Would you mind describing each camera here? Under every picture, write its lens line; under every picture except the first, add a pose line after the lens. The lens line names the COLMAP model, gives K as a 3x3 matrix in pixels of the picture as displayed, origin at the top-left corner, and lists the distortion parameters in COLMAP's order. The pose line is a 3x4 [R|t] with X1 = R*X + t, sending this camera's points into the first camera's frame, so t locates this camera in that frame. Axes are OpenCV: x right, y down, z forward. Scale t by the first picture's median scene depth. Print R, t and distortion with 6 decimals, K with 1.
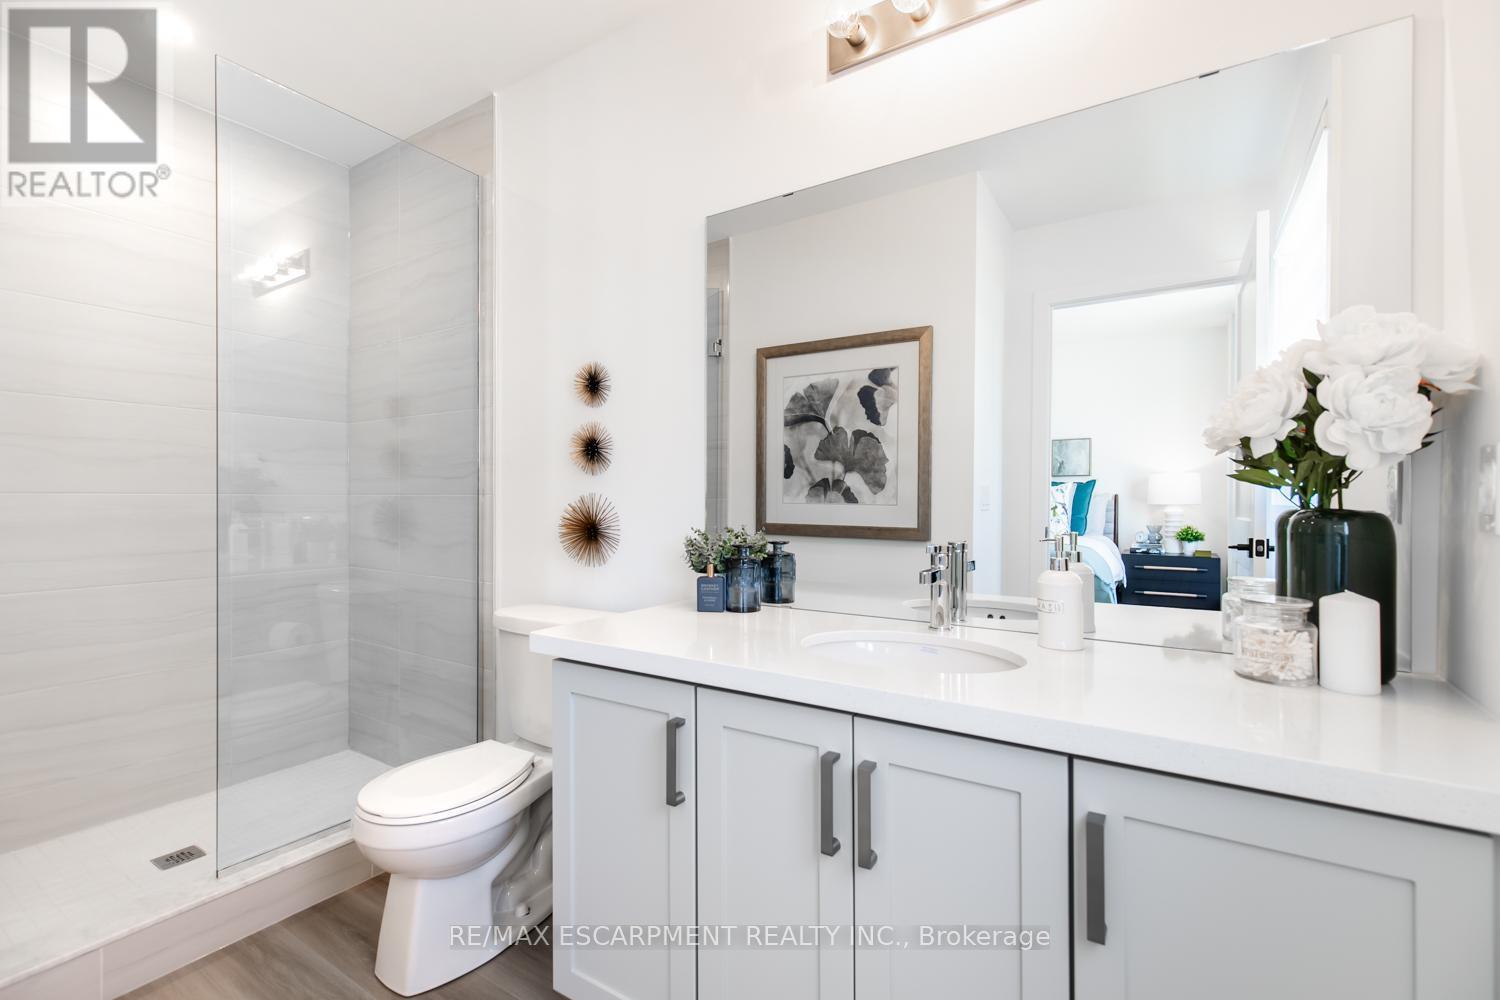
lens RADIAL K [[668.8, 0, 749.6], [0, 668.8, 506.4], [0, 0, 1]] dist [0.004811, -0.002031]
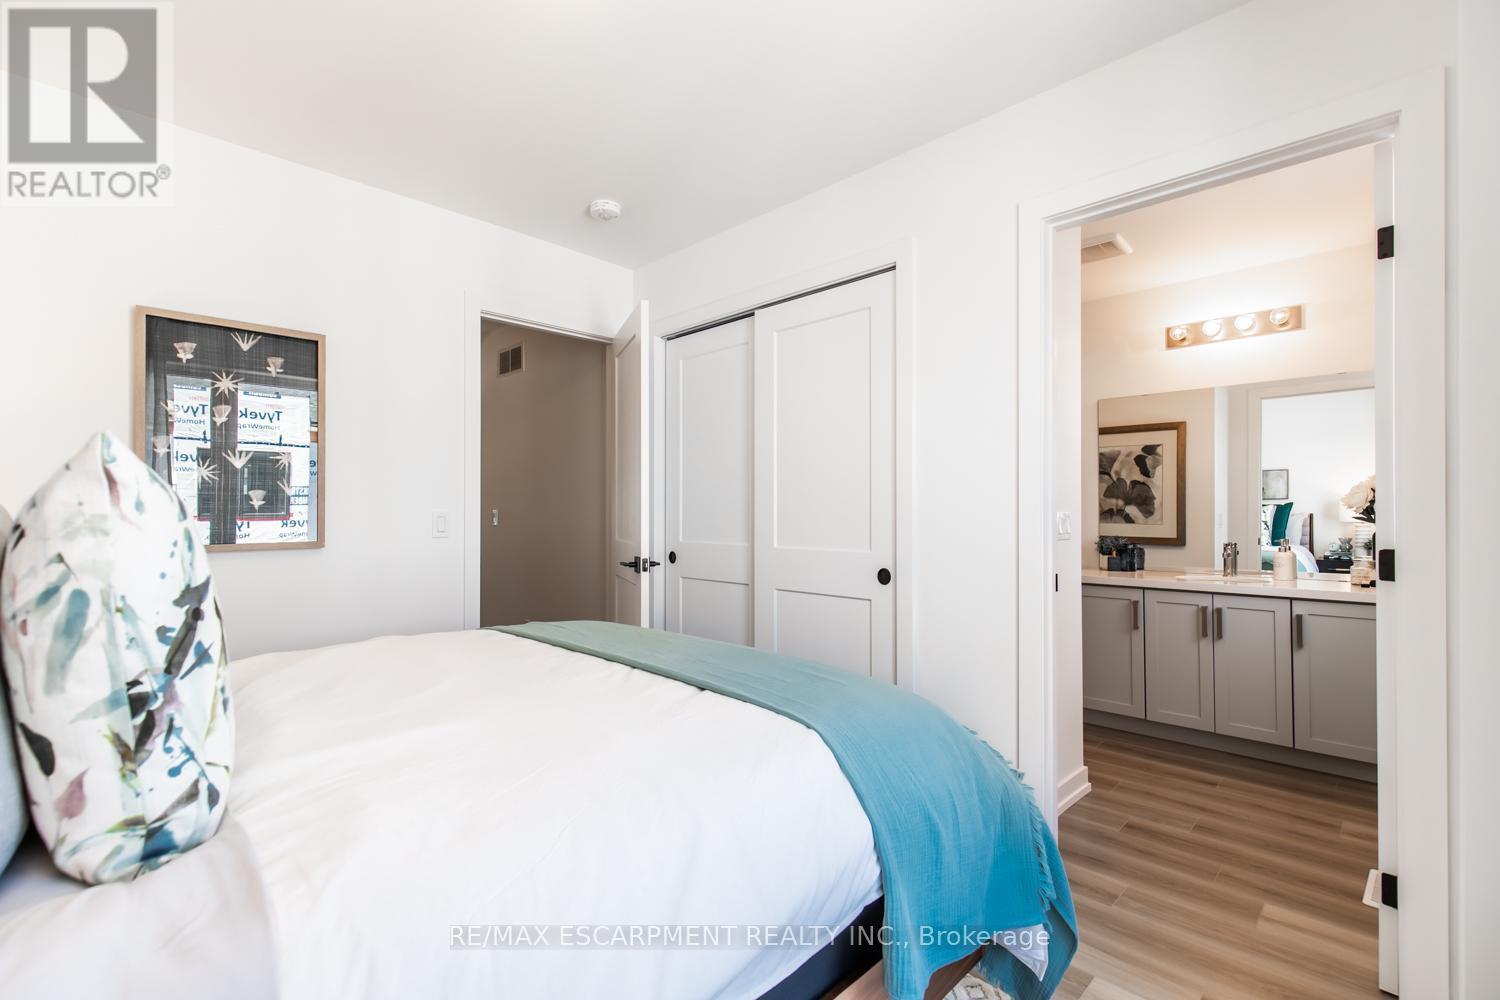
lens RADIAL K [[668.8, 0, 752.1], [0, 668.8, 508.7], [0, 0, 1]] dist [0.004811, -0.002031]
pose [[0.980313, -0.005143, -0.197384, -0.536674], [0.002041, 0.999871, -0.015913, -0.019986], [0.197440, 0.015197, 0.980197, -1.013609]]
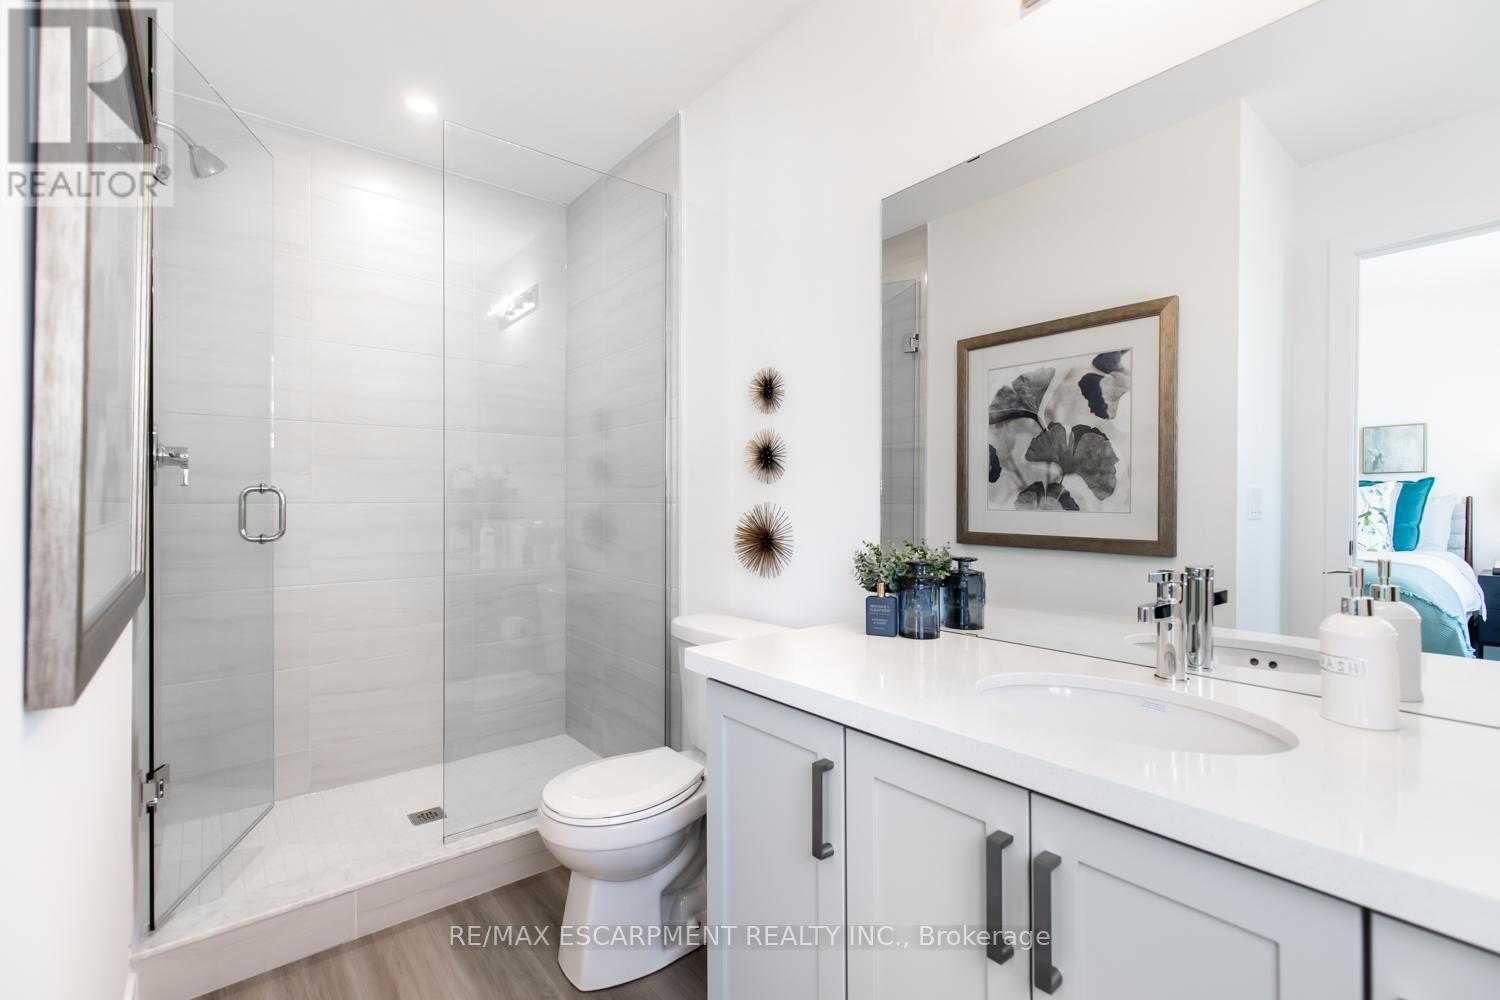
lens RADIAL K [[668.8, 0, 746.2], [0, 668.8, 505.7], [0, 0, 1]] dist [0.004811, -0.002031]
pose [[0.948126, -0.000830, -0.317895, 0.034645], [-0.000494, 0.999992, -0.004084, -0.008426], [0.317896, 0.004029, 0.948117, 0.054896]]
